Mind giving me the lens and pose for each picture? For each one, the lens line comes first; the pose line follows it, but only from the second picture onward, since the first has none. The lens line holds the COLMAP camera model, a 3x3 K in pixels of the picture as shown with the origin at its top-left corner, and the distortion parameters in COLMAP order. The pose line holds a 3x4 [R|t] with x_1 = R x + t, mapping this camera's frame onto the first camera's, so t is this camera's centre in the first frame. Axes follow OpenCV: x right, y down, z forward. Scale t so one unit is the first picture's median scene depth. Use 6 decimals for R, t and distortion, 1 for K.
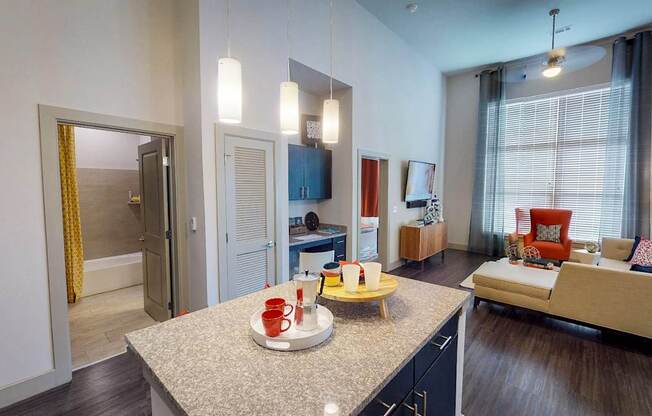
lens RADIAL K [[277.9, 0, 326.0], [0, 277.9, 208.0], [0, 0, 1]] dist [0.000758, 0.000183]
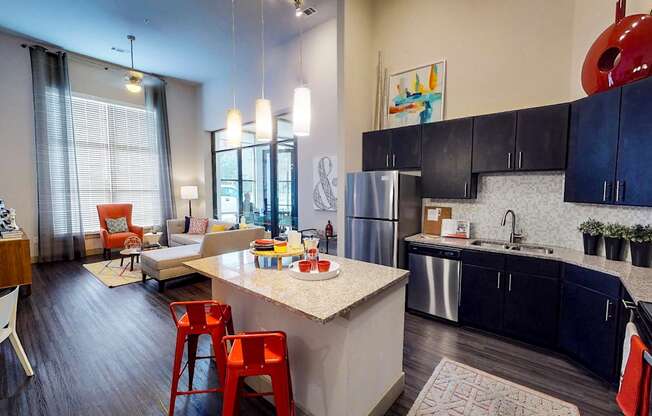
lens RADIAL K [[277.9, 0, 326.0], [0, 277.9, 208.0], [0, 0, 1]] dist [0.000758, 0.000183]
pose [[-0.029872, -0.082105, 0.996176, -0.338746], [0.069273, 0.994054, 0.084008, -0.015832], [-0.997150, 0.071518, -0.024007, 0.185716]]
